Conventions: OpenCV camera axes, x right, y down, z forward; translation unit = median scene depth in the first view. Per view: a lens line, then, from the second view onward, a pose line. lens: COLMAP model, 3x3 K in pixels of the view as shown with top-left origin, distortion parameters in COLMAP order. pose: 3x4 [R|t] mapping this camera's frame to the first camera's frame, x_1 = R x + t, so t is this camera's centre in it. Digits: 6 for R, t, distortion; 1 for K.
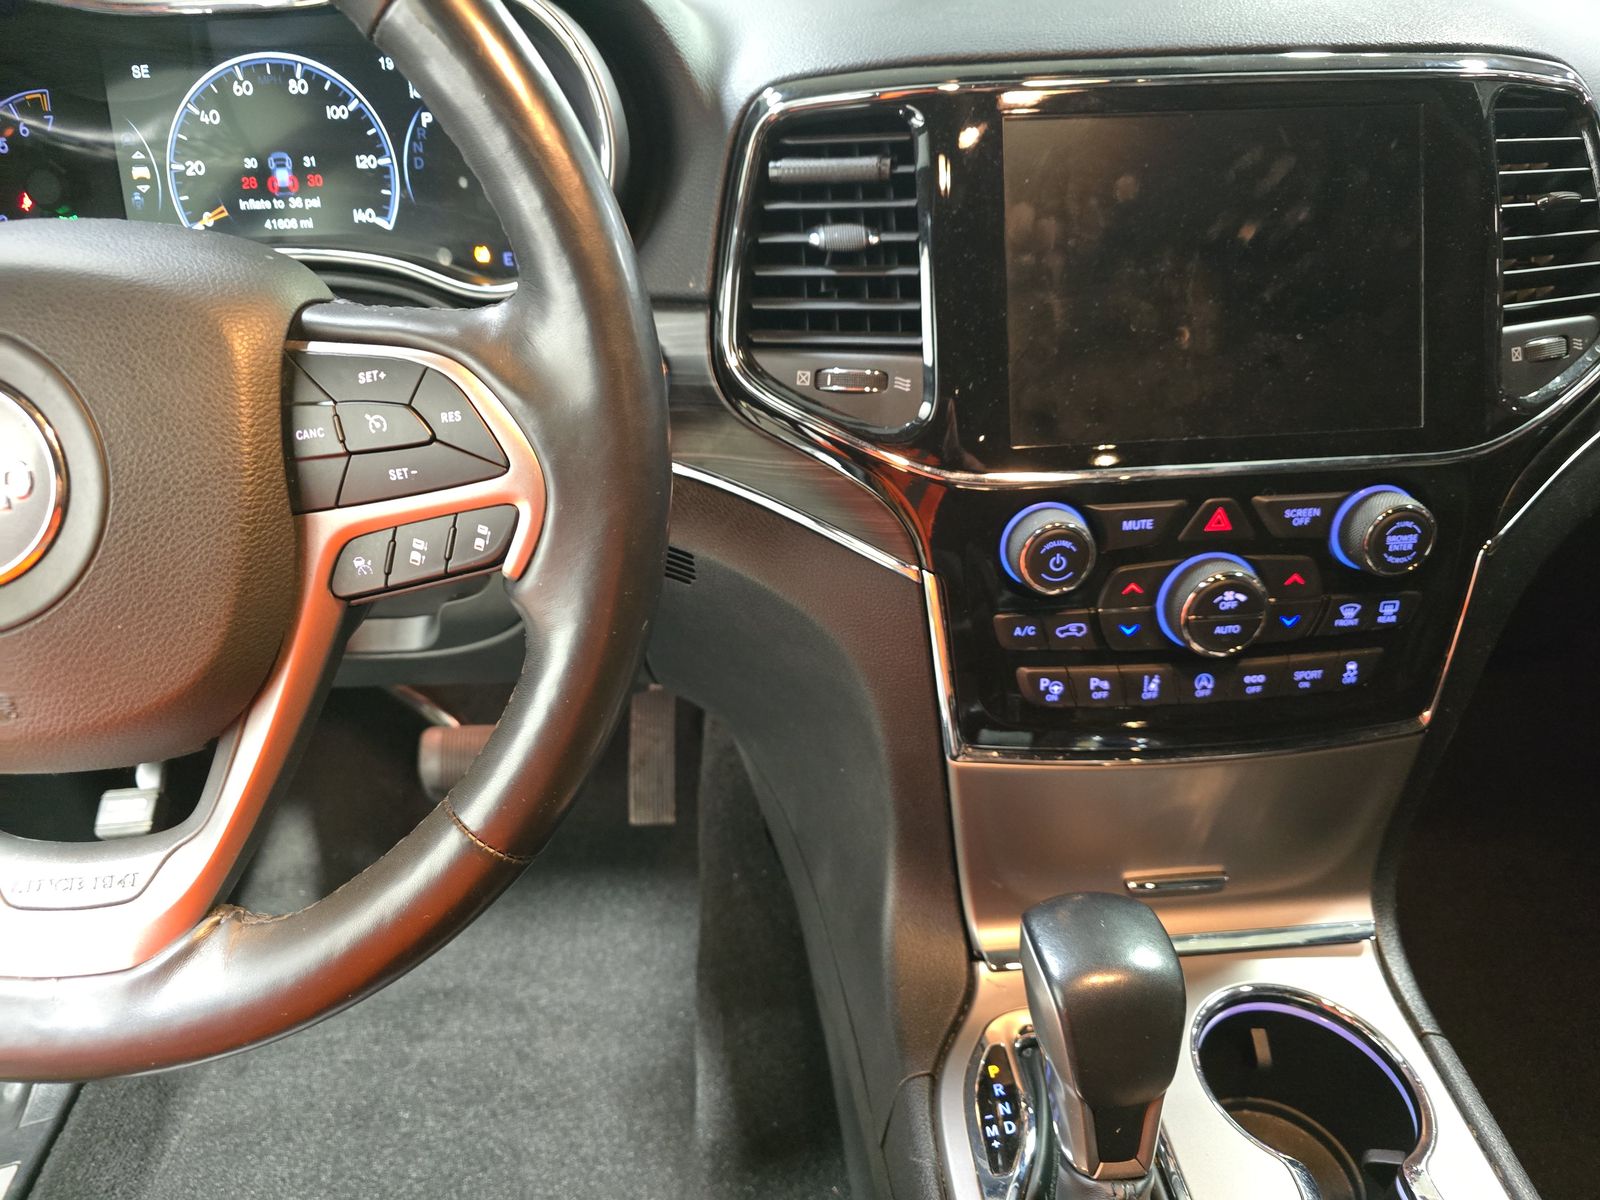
lens RADIAL K [[1071.6, 0, 805.6], [0, 1071.6, 606.7], [0, 0, 1]] dist [0.057001, -0.057975]
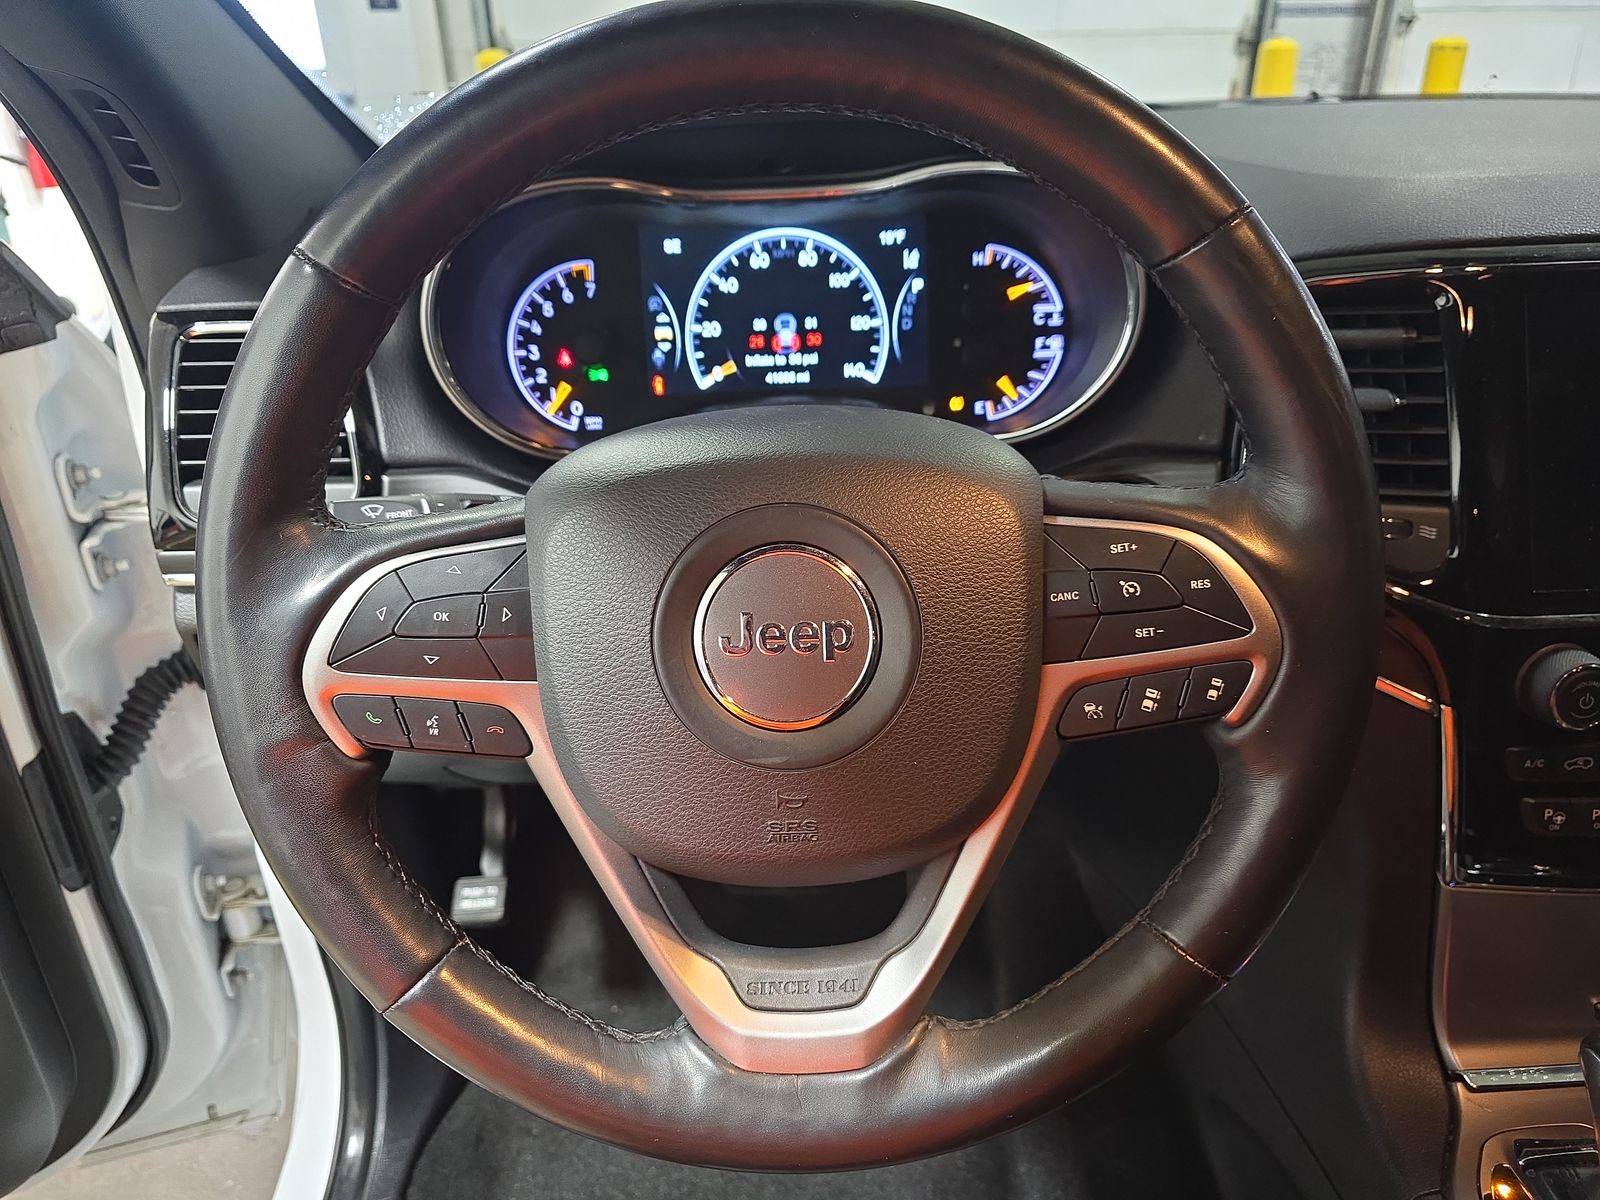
lens RADIAL K [[1080.2, 0, 800.1], [0, 1080.2, 613.8], [0, 0, 1]] dist [0.056167, -0.062232]
pose [[0.998949, 0.013059, -0.043929, -0.417006], [-0.015936, 0.997706, -0.065788, -0.036961], [0.042969, 0.066419, 0.996866, -0.097095]]
